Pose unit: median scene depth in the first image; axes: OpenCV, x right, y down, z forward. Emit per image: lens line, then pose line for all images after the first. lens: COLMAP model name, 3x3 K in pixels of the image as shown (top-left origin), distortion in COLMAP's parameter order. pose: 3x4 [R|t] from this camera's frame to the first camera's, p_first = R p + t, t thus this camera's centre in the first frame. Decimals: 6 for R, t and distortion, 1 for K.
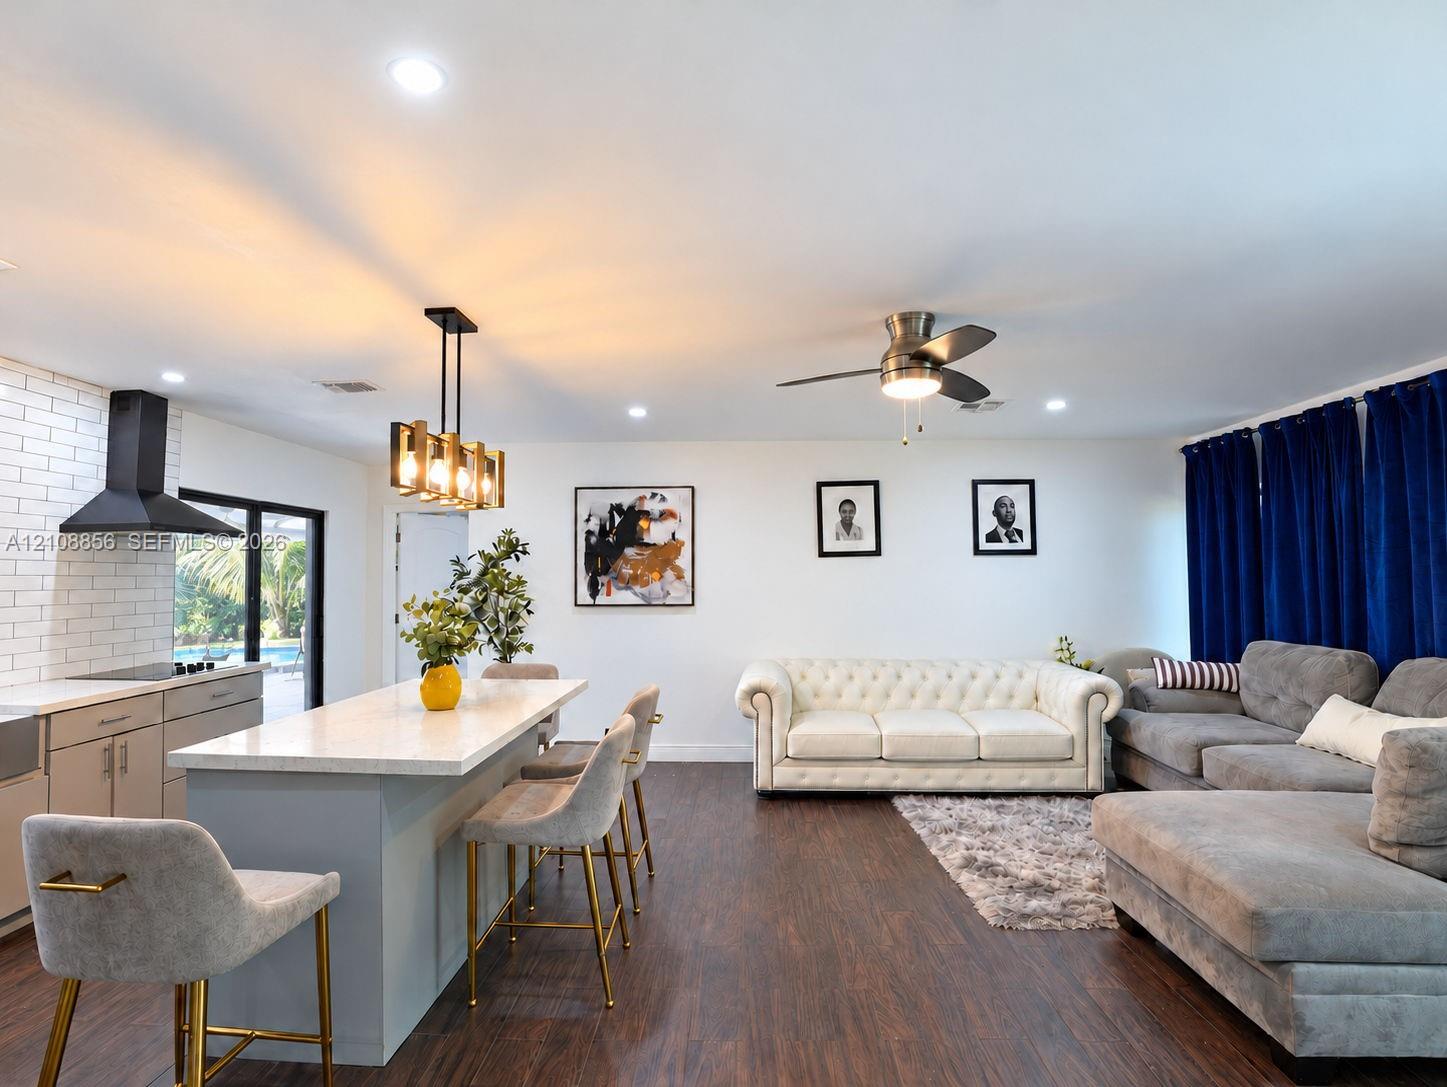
lens RADIAL K [[794.0, 0, 723.5], [0, 794.0, 543.5], [0, 0, 1]] dist [-0.001186, -0.000031]
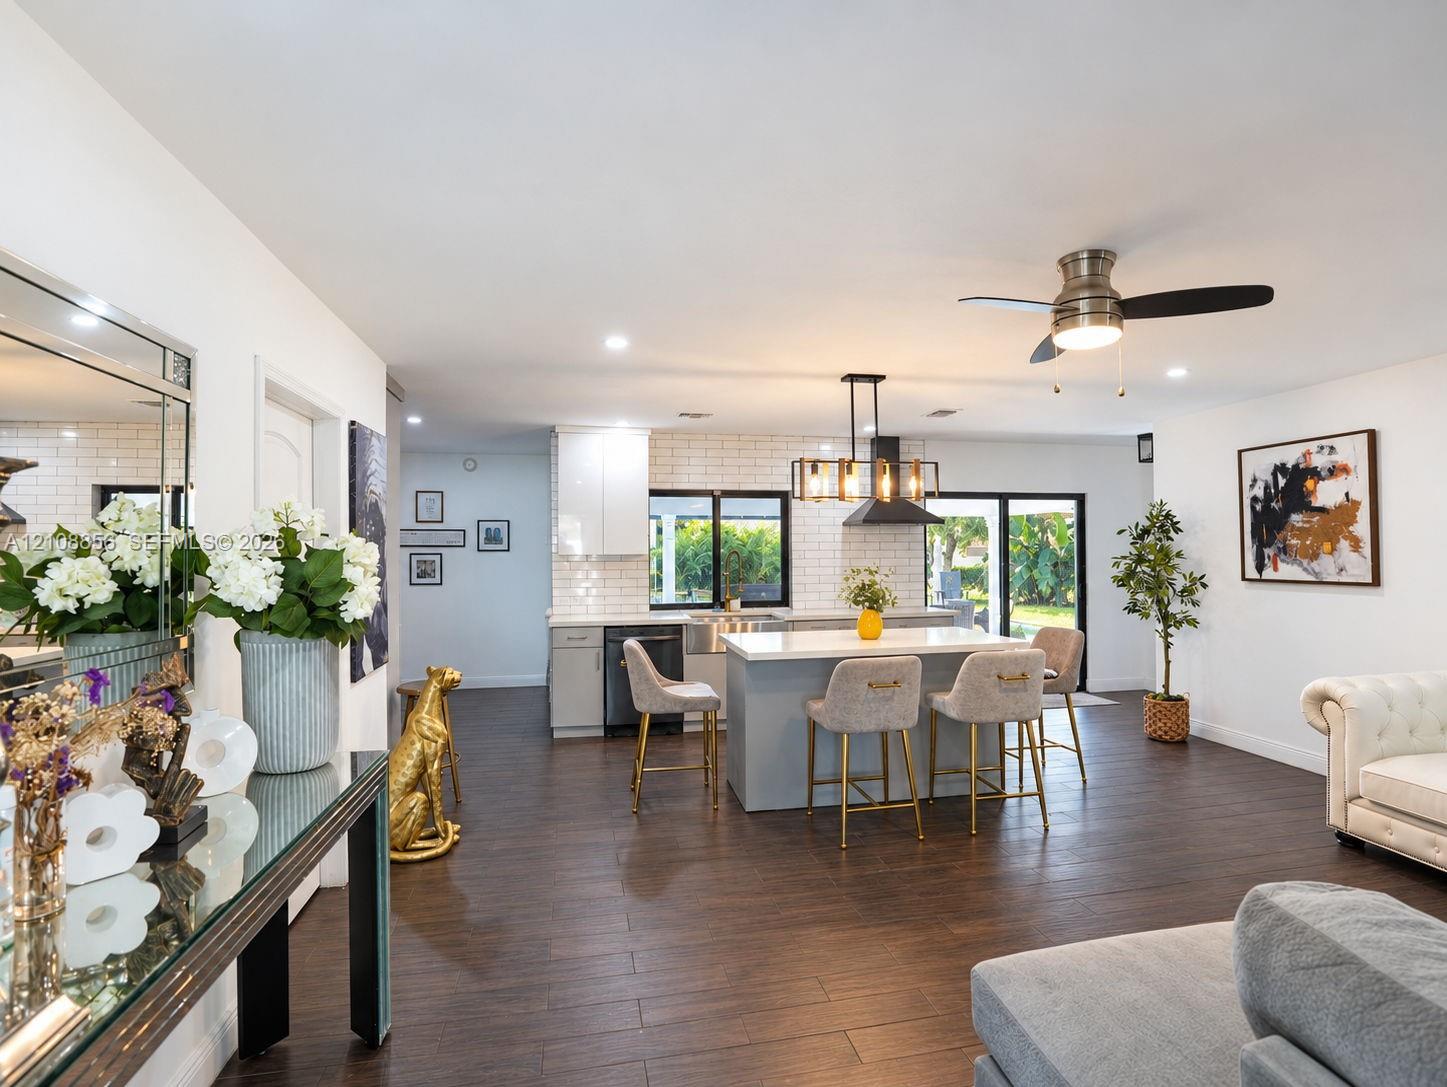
lens RADIAL K [[733.8, 0, 723.5], [0, 733.8, 543.5], [0, 0, 1]] dist [0.001020, -0.000019]
pose [[0.233819, -0.008690, -0.972241, 0.496700], [0.049621, 0.998764, 0.003007, 0.004132], [0.971013, -0.048947, 0.233961, 0.228059]]
